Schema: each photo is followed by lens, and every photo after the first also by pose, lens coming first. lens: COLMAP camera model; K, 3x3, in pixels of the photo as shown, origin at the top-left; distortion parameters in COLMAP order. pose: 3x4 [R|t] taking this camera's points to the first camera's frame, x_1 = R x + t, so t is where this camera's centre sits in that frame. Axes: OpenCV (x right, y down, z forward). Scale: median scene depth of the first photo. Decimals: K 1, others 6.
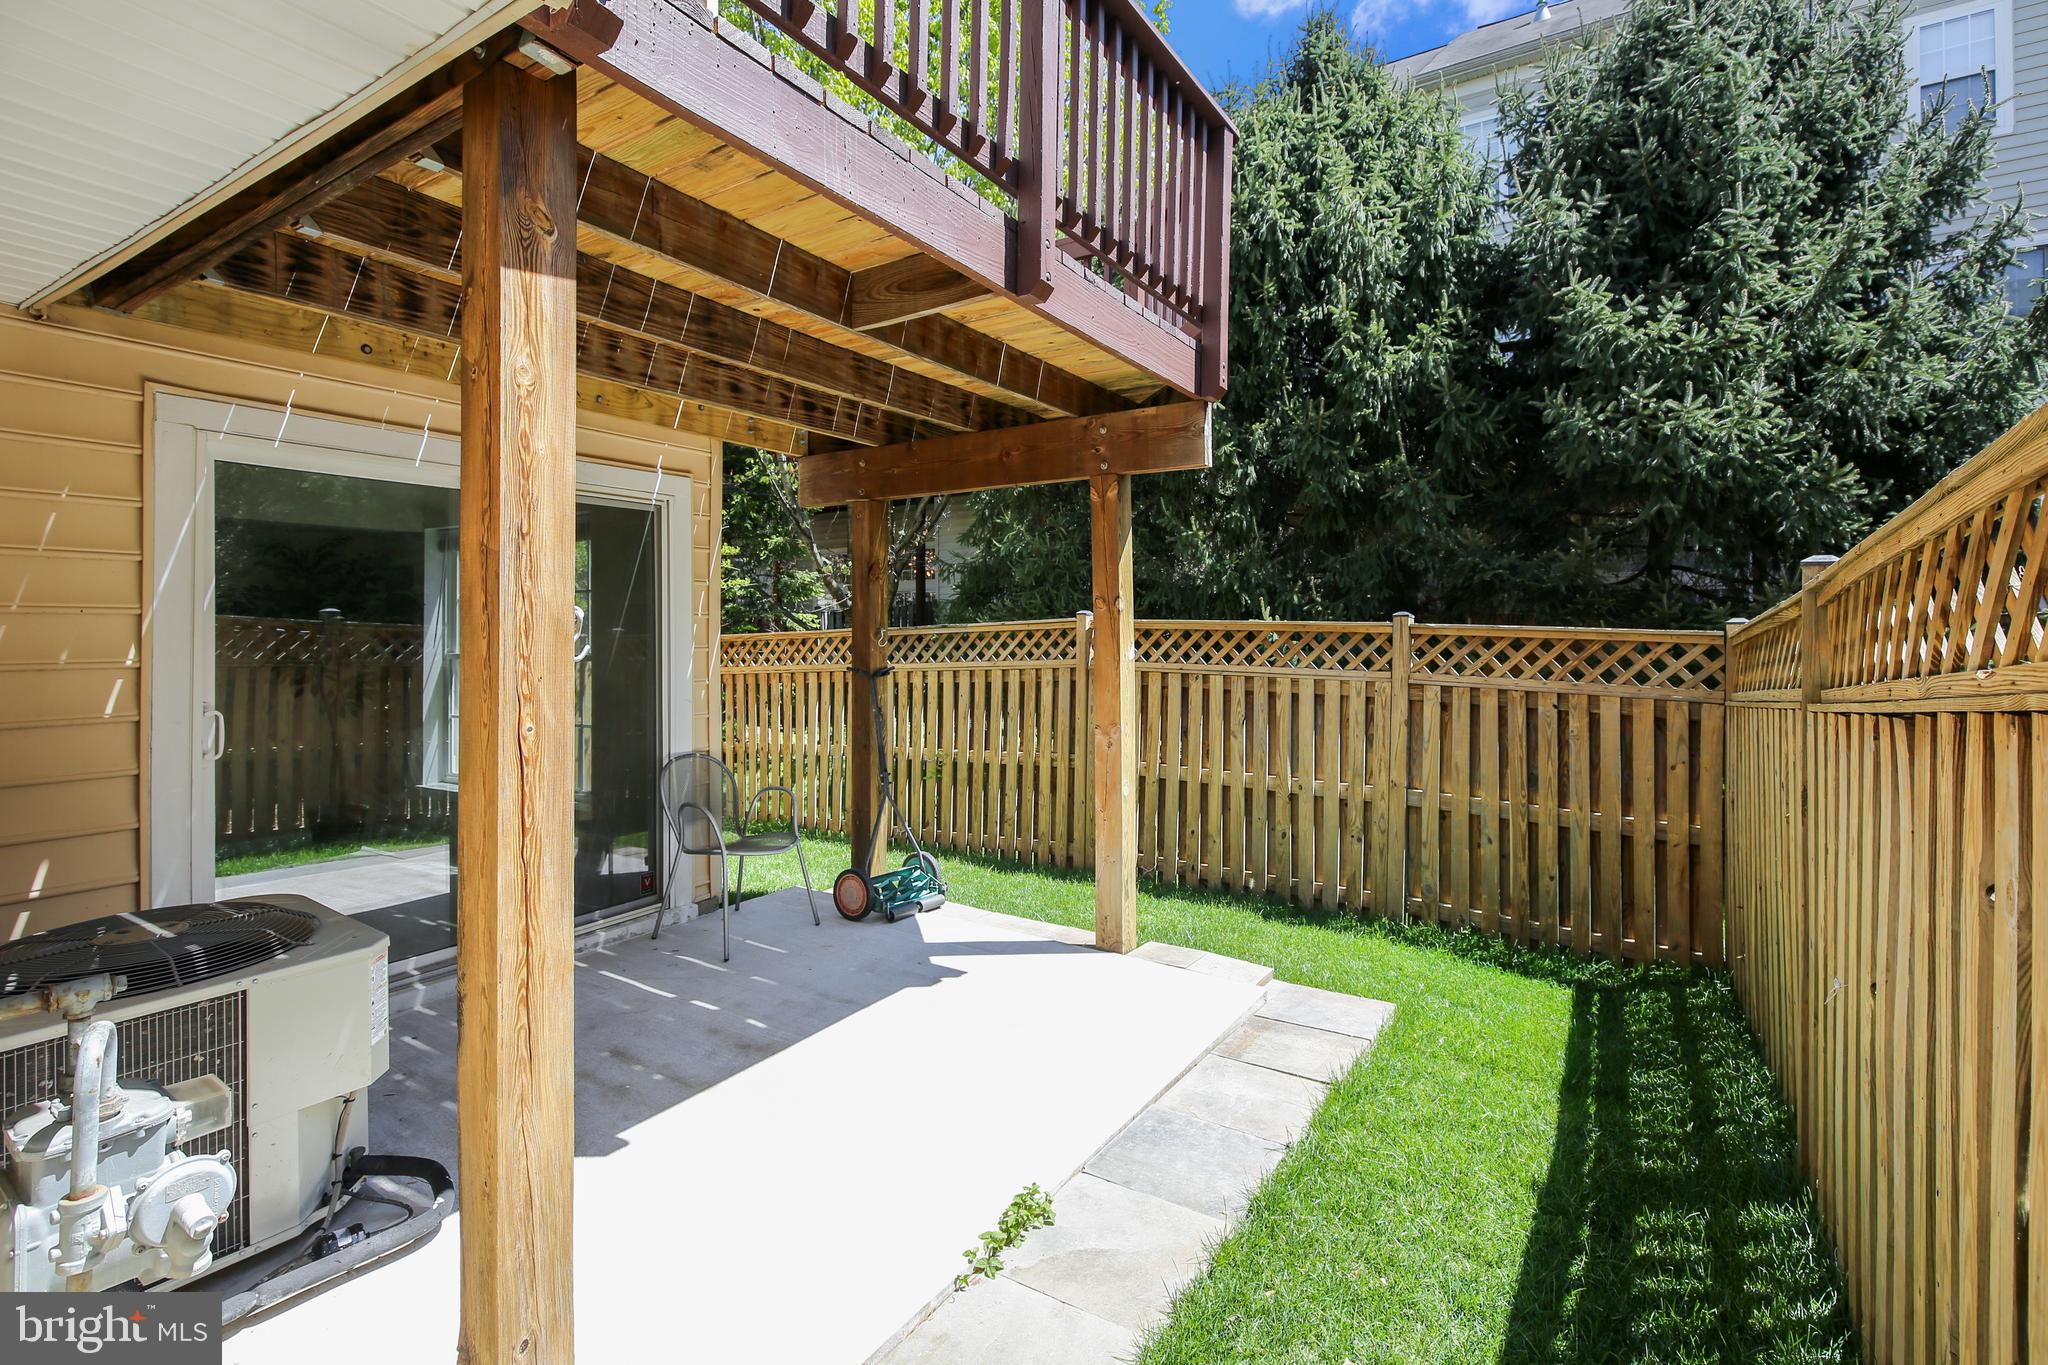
lens RADIAL K [[947.7, 0, 1028.1], [0, 947.7, 615.2], [0, 0, 1]] dist [0.004251, -0.001055]
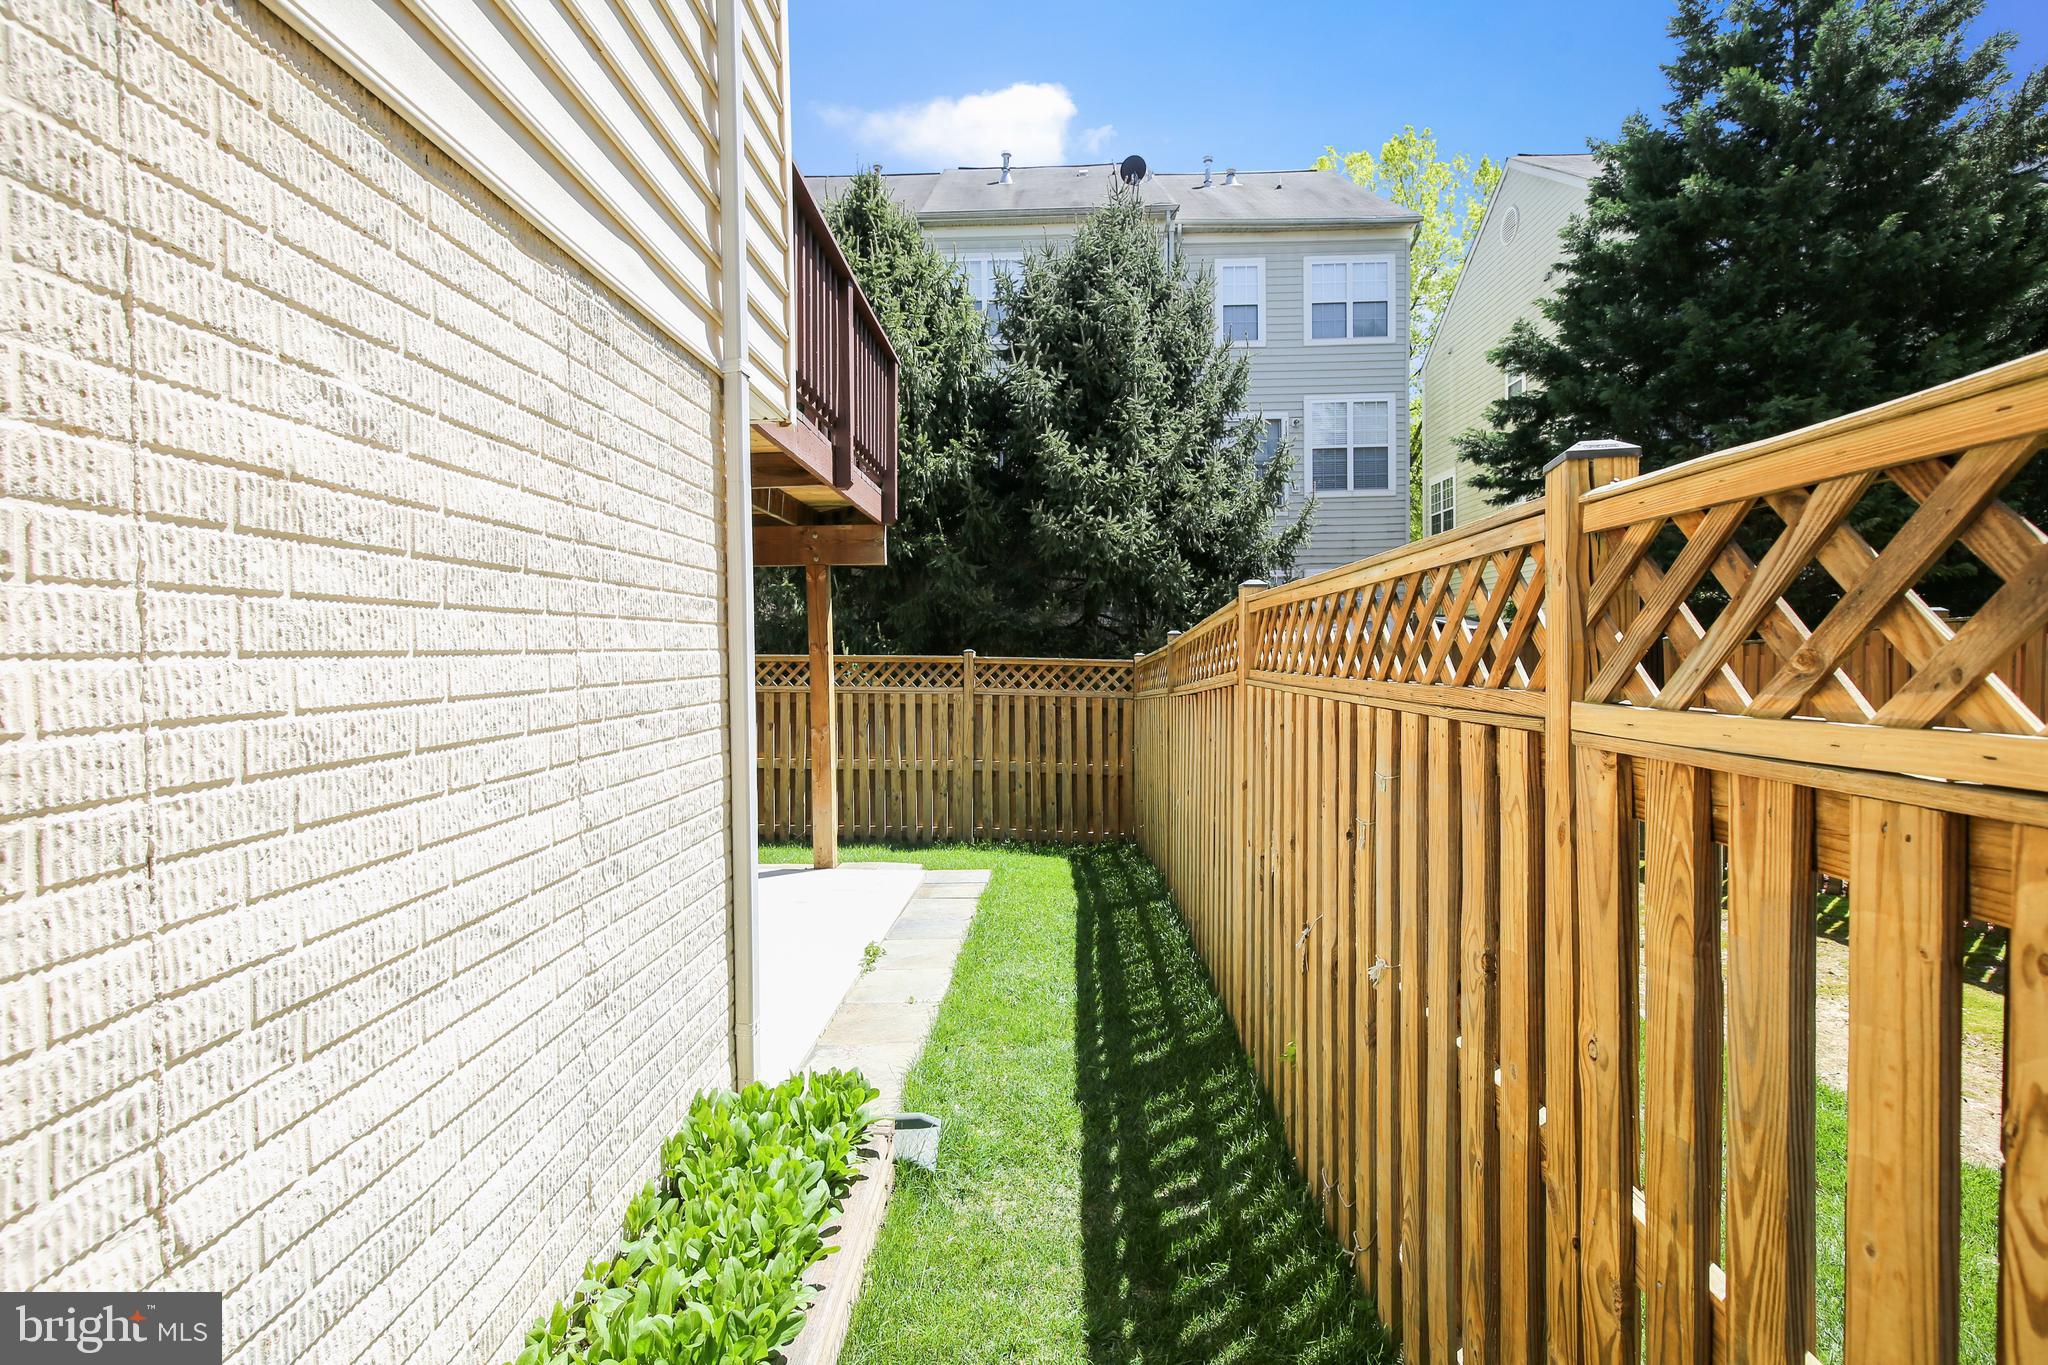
lens RADIAL K [[930.2, 0, 1026.0], [0, 930.2, 663.3], [0, 0, 1]] dist [0.000903, -0.000023]
pose [[0.858933, -0.015230, 0.511861, -0.301133], [0.002520, 0.999671, 0.025517, -0.018609], [-0.512081, -0.020628, 0.858689, -0.361643]]
